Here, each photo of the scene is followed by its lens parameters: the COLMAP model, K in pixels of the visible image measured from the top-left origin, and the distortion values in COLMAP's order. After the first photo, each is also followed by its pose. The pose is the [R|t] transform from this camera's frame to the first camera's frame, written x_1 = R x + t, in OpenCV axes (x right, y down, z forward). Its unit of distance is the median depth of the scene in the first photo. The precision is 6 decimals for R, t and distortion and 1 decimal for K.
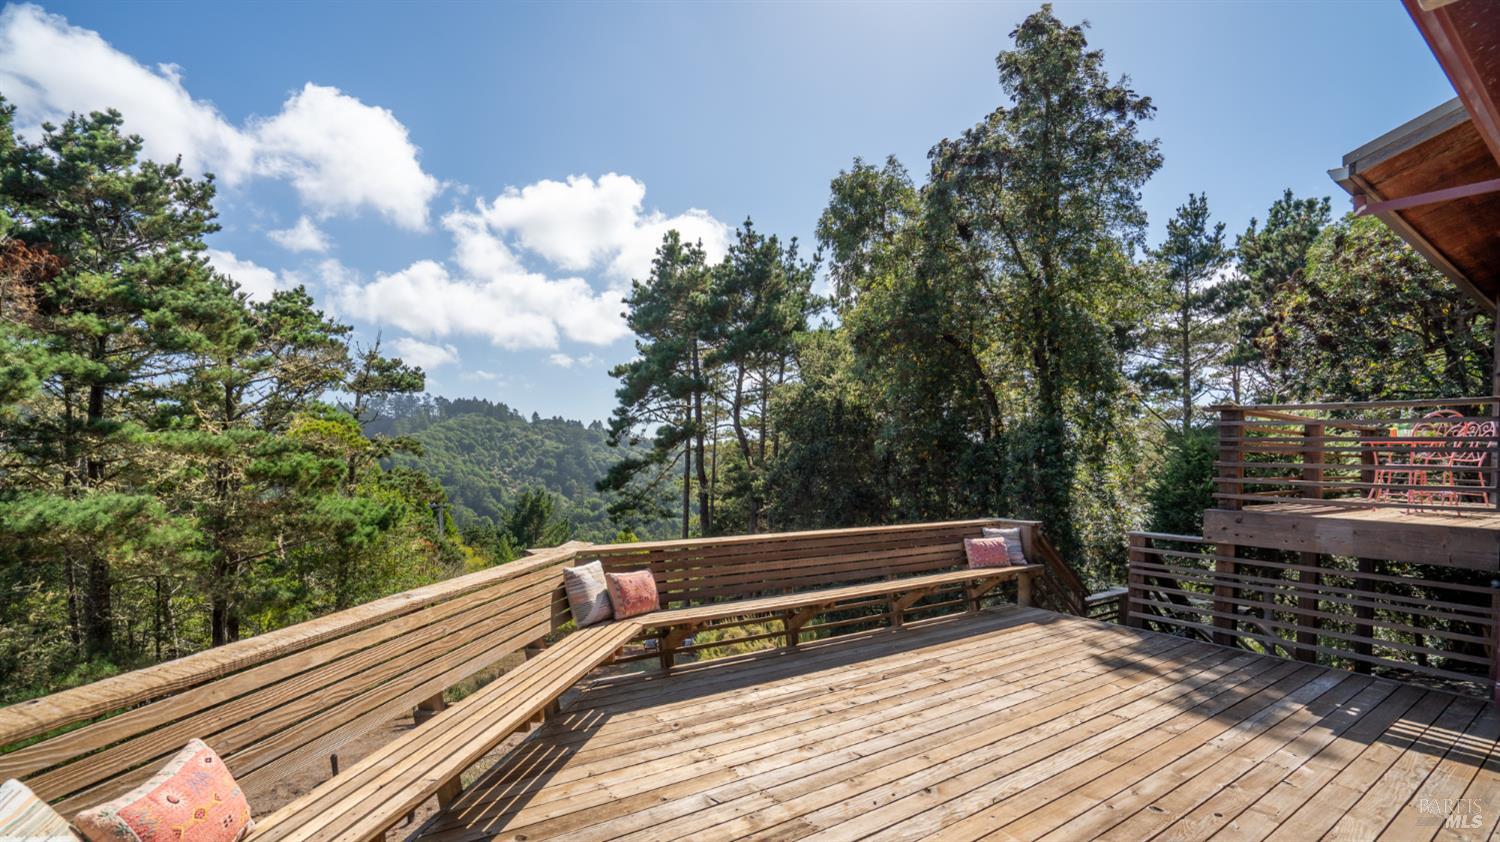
lens RADIAL K [[672.9, 0, 749.2], [0, 672.9, 437.6], [0, 0, 1]] dist [-0.011191, 0.001539]
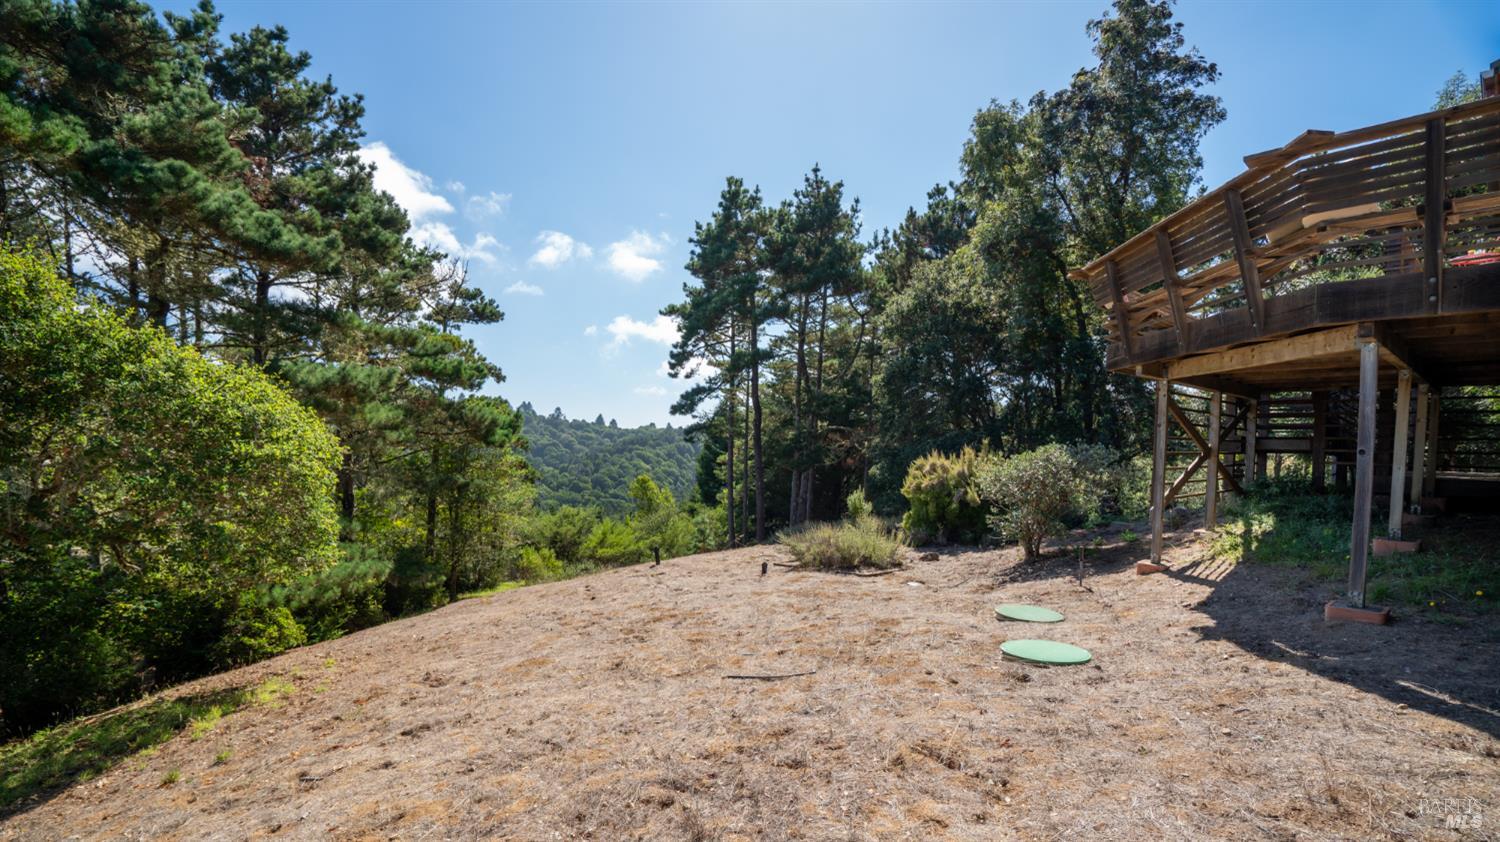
lens RADIAL K [[672.9, 0, 762.3], [0, 672.9, 425.4], [0, 0, 1]] dist [-0.011191, 0.001539]
pose [[0.994252, -0.004303, 0.106983, -0.298780], [0.002855, 0.999902, 0.013686, 0.126315], [-0.107031, -0.013301, 0.994167, -0.144519]]
